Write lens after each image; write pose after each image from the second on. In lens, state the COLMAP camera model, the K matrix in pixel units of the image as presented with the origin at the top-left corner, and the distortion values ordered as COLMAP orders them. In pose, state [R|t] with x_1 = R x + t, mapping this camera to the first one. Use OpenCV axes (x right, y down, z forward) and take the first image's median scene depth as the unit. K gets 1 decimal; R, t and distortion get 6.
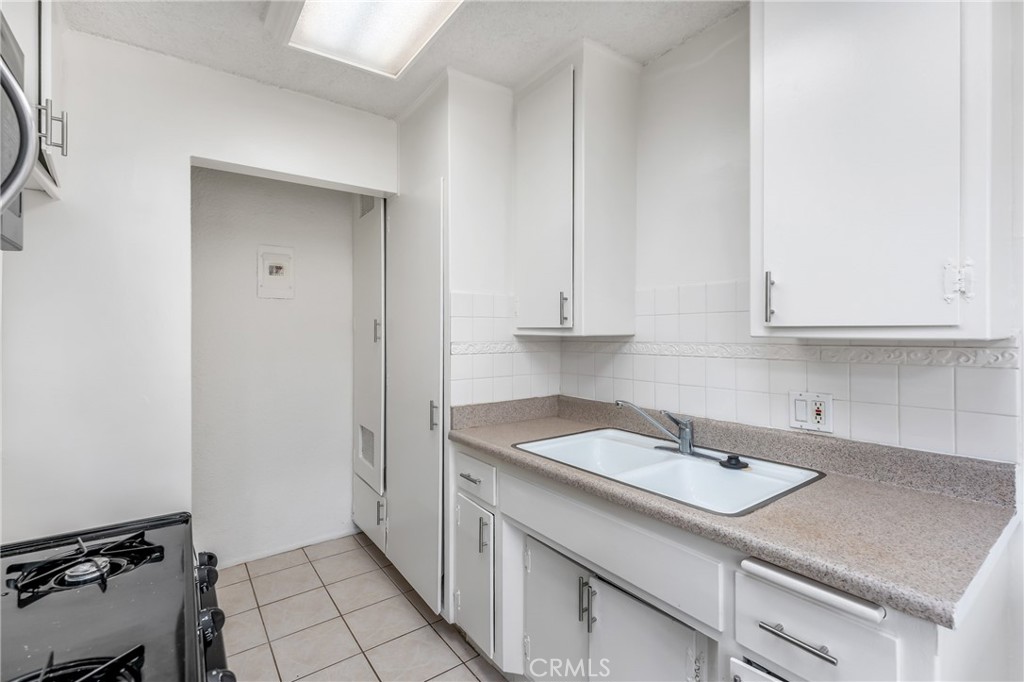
lens RADIAL K [[453.4, 0, 512.8], [0, 453.4, 333.8], [0, 0, 1]] dist [0.001146, 0.000384]
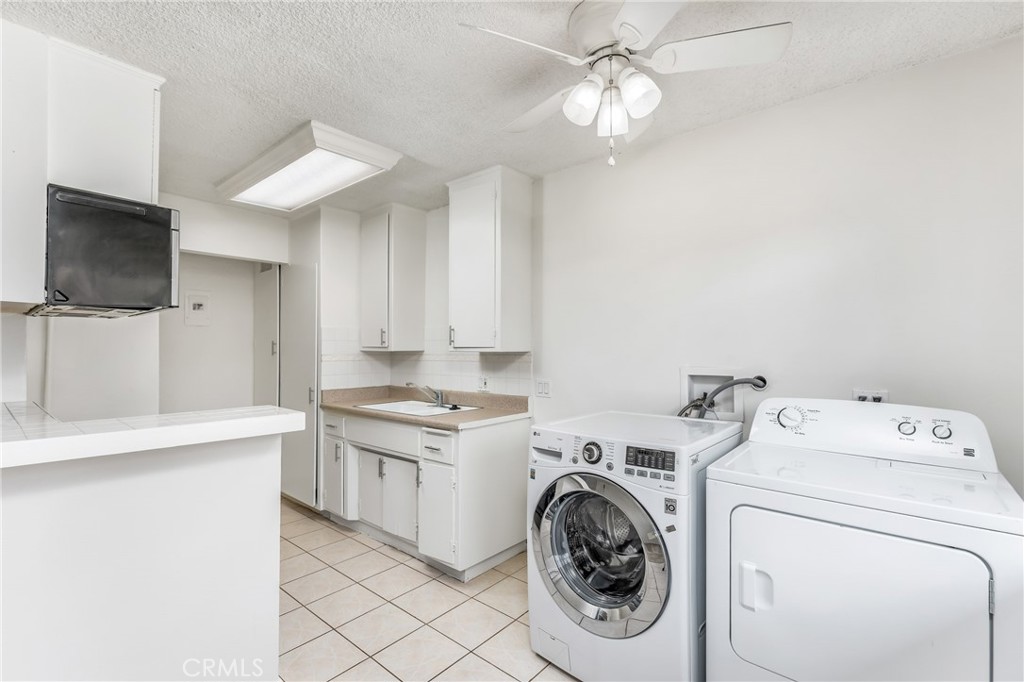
lens RADIAL K [[453.4, 0, 506.9], [0, 453.4, 347.3], [0, 0, 1]] dist [0.001146, 0.000384]
pose [[0.975432, 0.002206, 0.220291, 0.190041], [-0.000531, 0.999971, -0.007661, 0.003186], [-0.220301, 0.007356, 0.975404, -0.947781]]
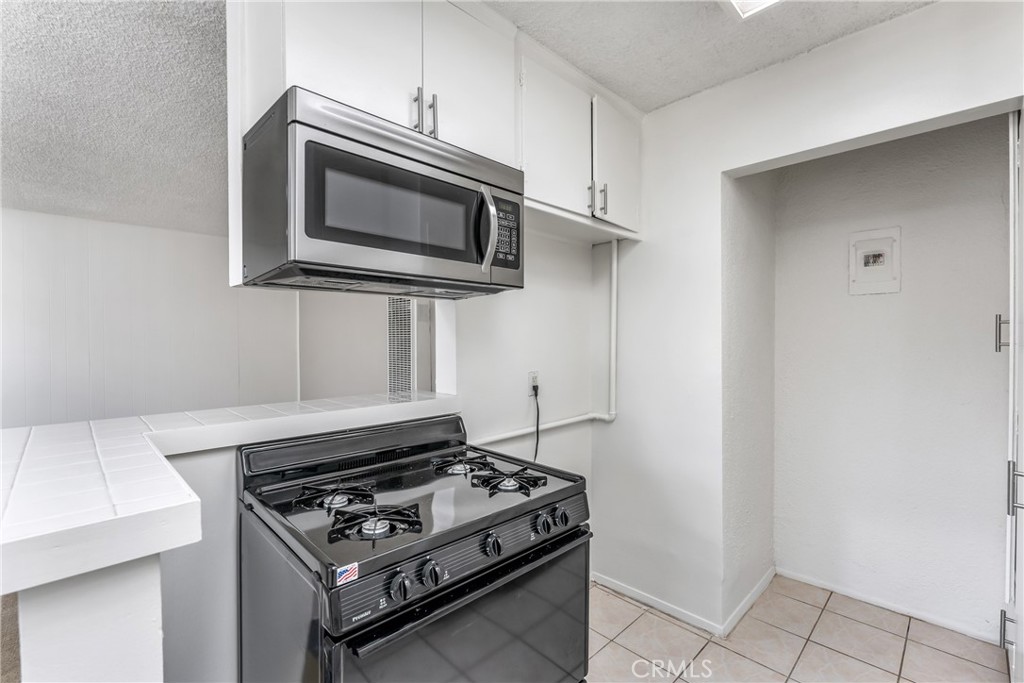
lens RADIAL K [[453.4, 0, 511.9], [0, 453.4, 341.2], [0, 0, 1]] dist [0.001146, 0.000384]
pose [[0.150076, 0.014695, -0.988565, 0.279184], [-0.003155, 0.999892, 0.014384, -0.003044], [0.988669, 0.000960, 0.150106, 0.334096]]
